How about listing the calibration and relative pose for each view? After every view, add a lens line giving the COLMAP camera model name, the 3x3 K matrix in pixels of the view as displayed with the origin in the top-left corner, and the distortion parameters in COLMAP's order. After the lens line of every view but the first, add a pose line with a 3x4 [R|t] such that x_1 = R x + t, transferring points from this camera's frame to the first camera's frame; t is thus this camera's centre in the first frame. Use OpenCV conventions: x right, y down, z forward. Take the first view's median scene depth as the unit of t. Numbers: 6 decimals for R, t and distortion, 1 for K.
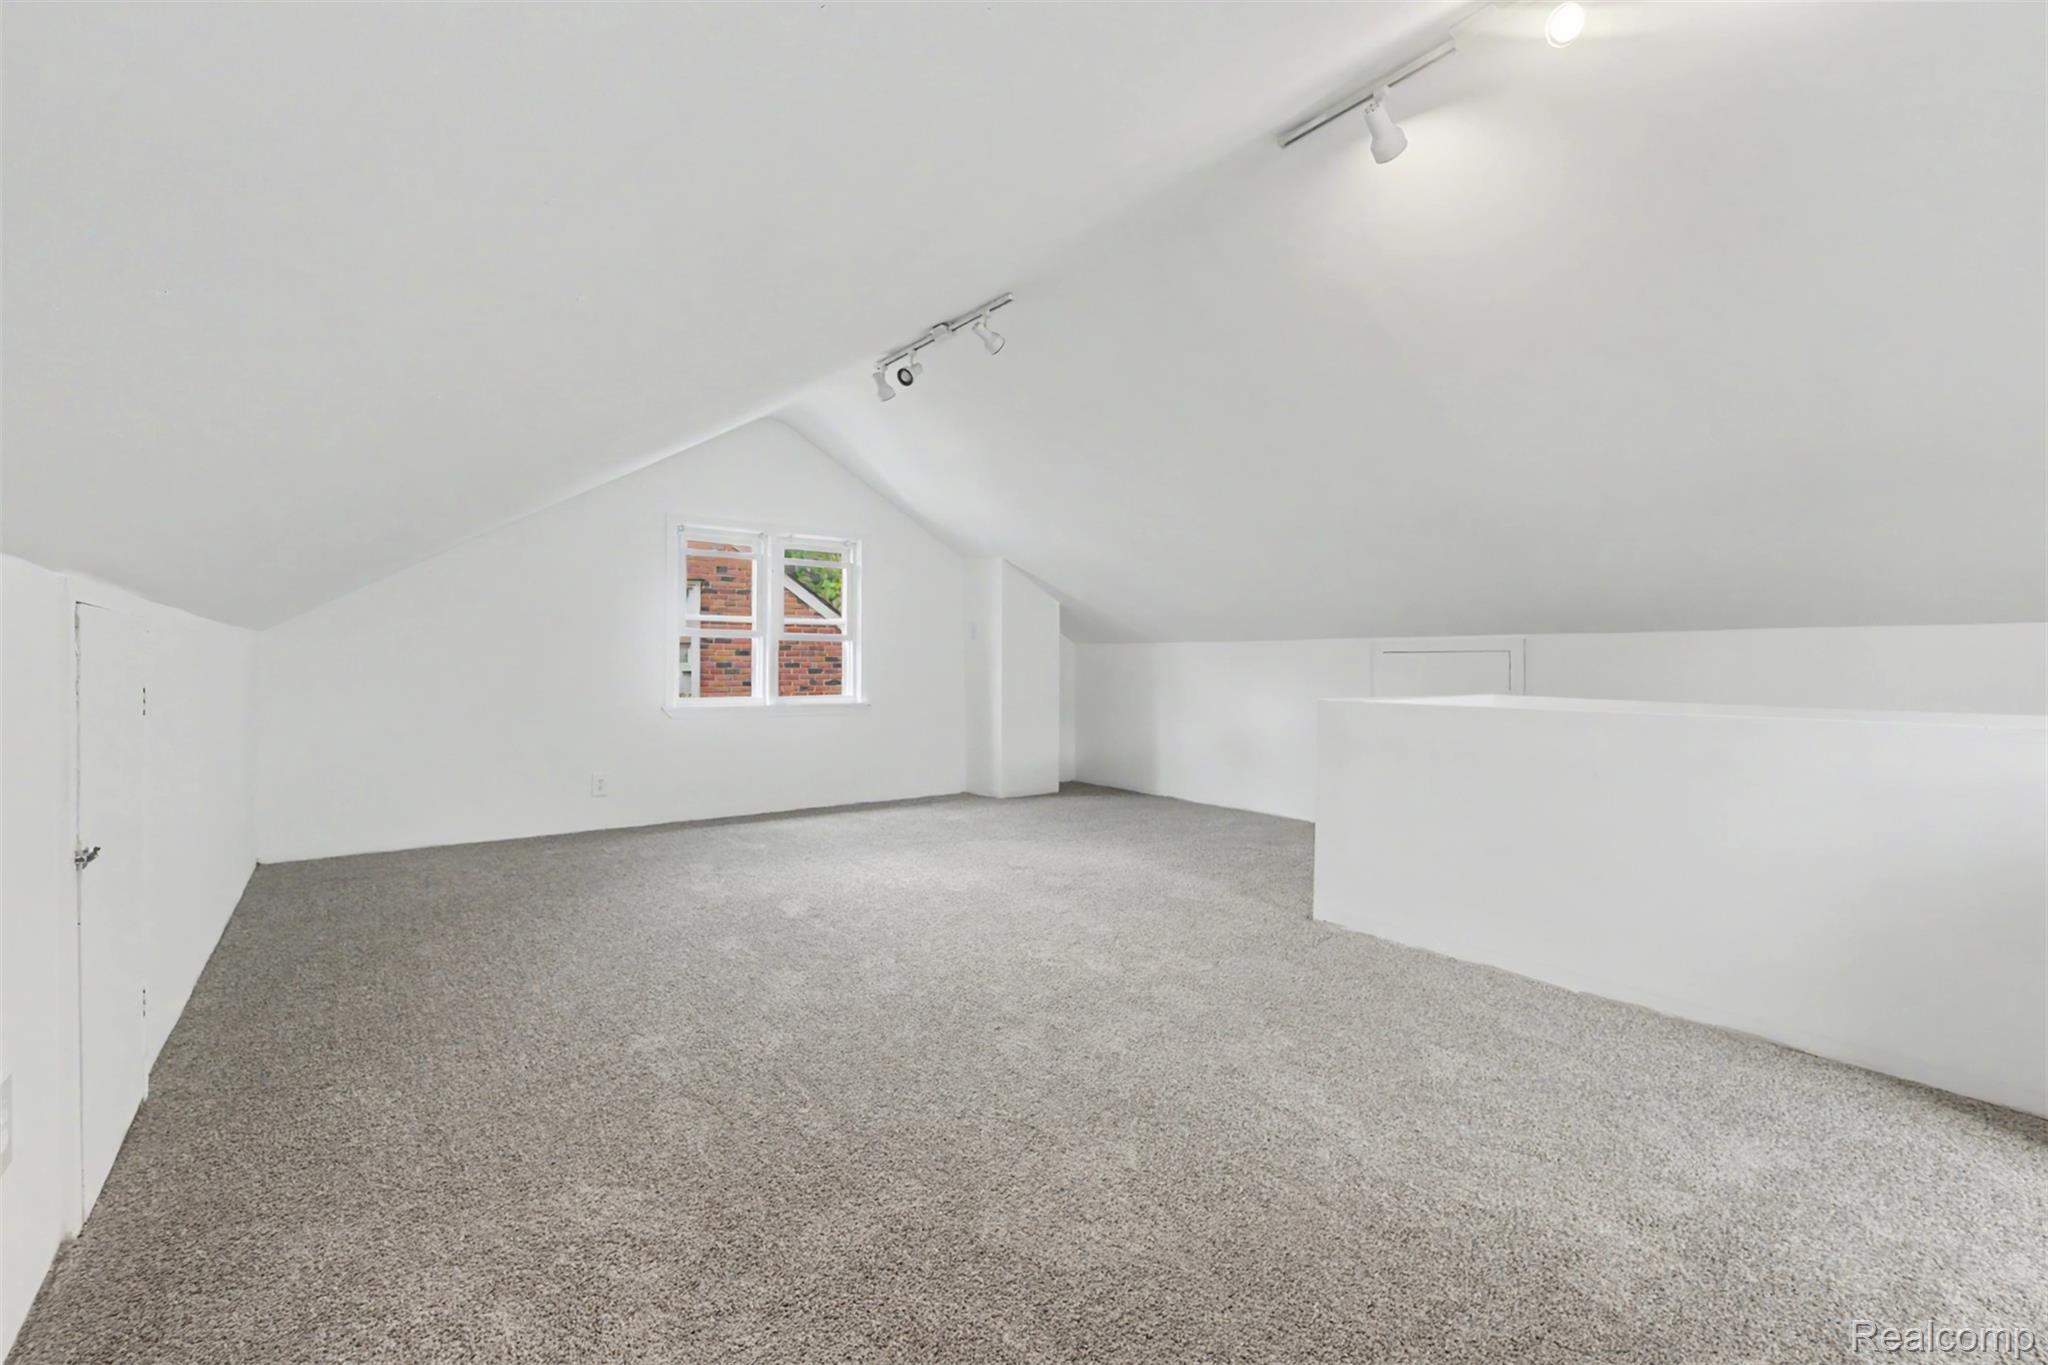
lens RADIAL K [[906.6, 0, 1028.7], [0, 906.6, 687.0], [0, 0, 1]] dist [0.003111, 0.000548]
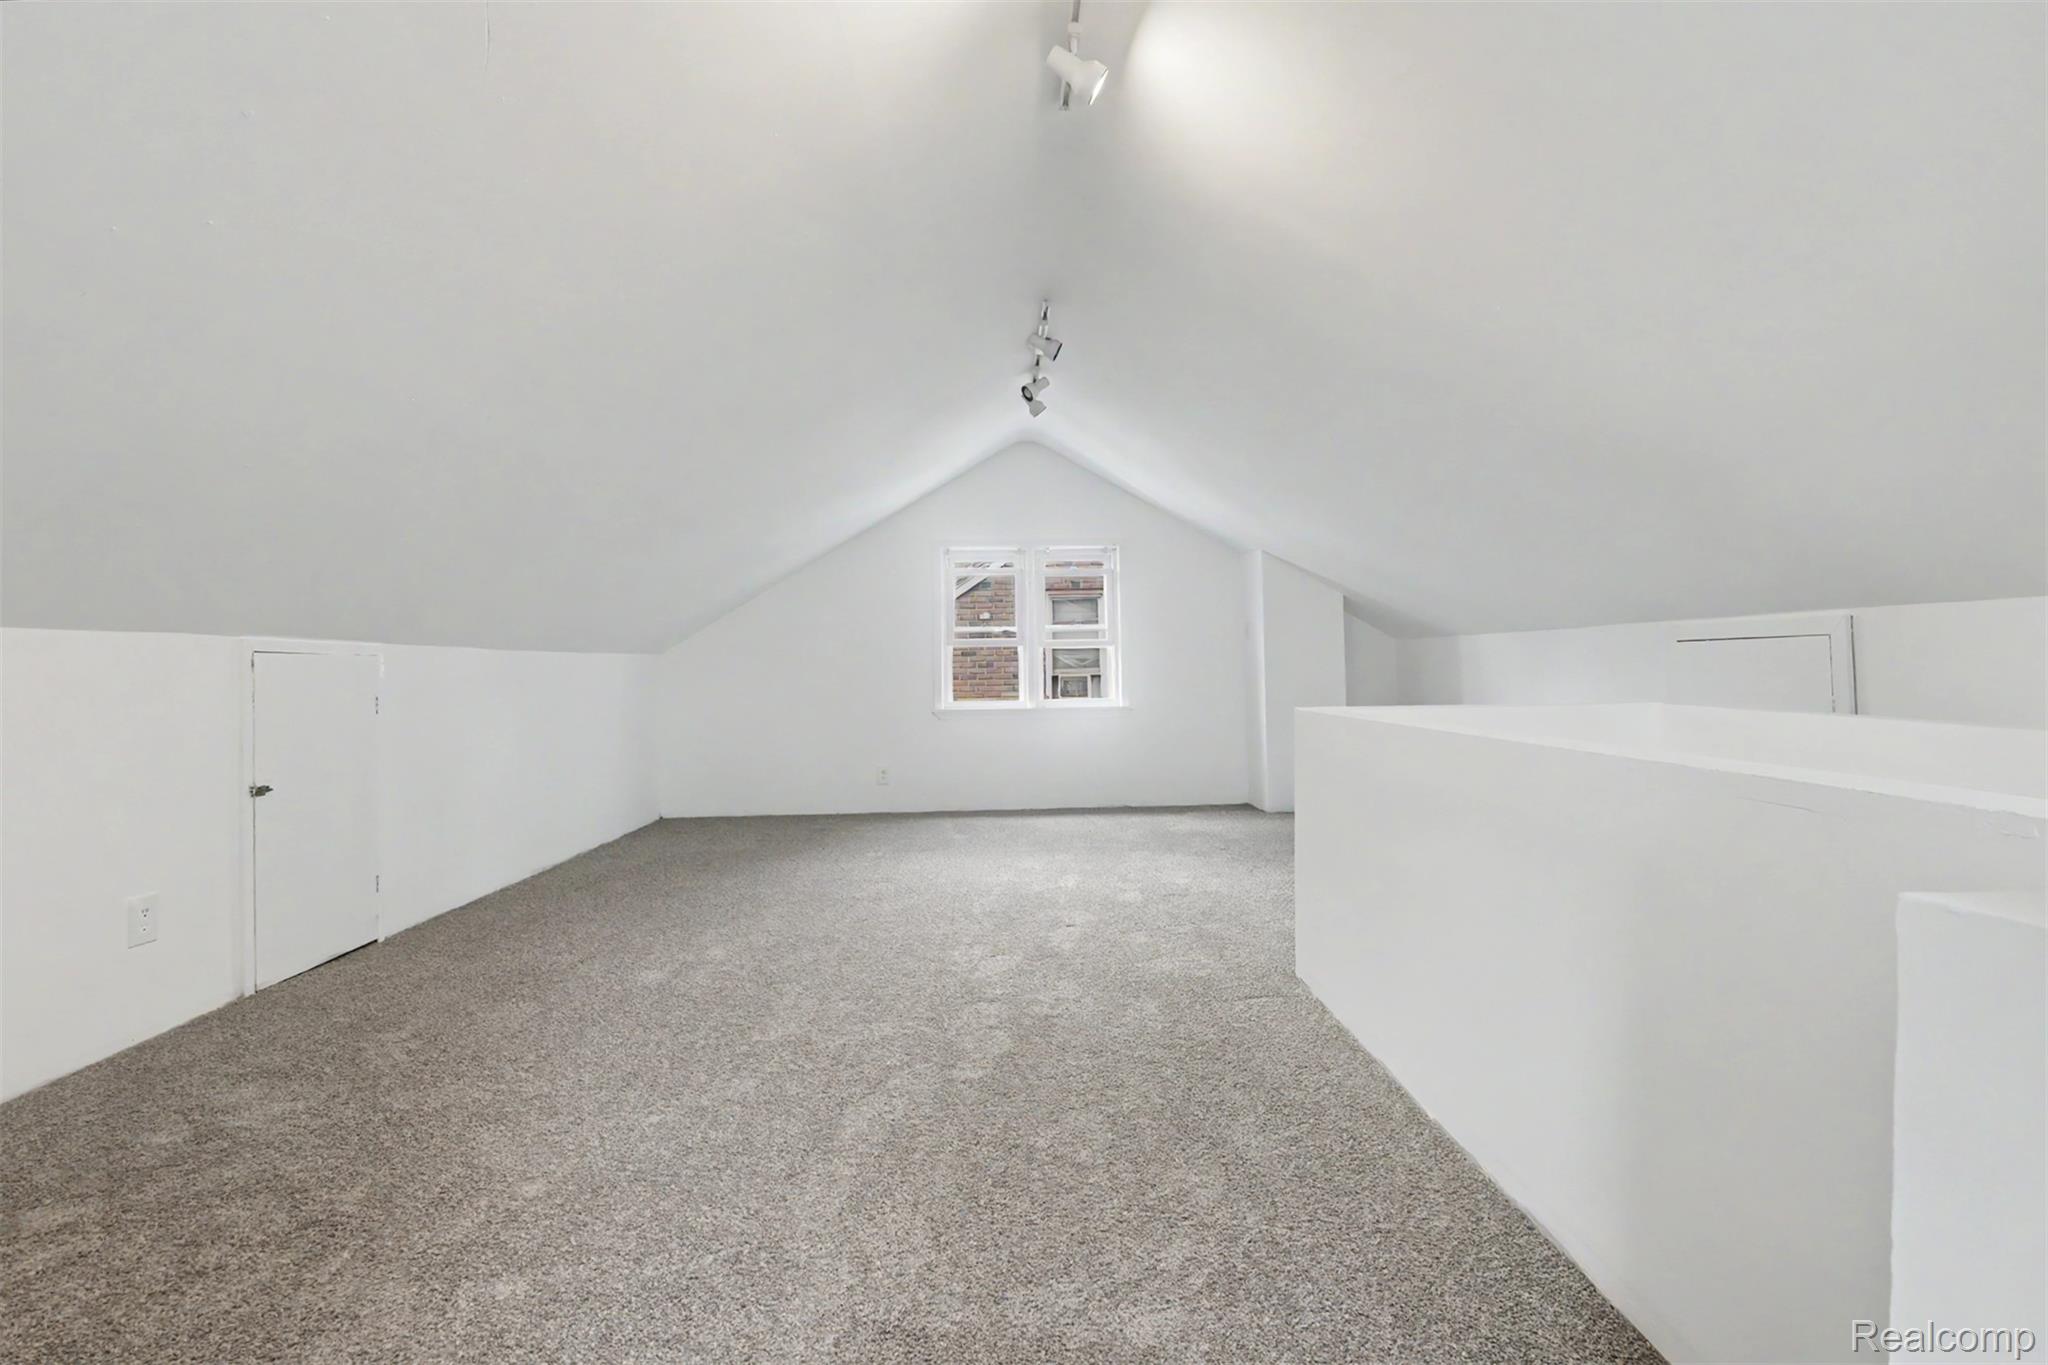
lens RADIAL K [[906.6, 0, 1031.5], [0, 906.6, 677.4], [0, 0, 1]] dist [0.003111, 0.000548]
pose [[0.836100, -0.009660, -0.548493, 0.306250], [0.001139, 0.999873, -0.015873, 0.001060], [0.548576, 0.012647, 0.836005, 0.102651]]
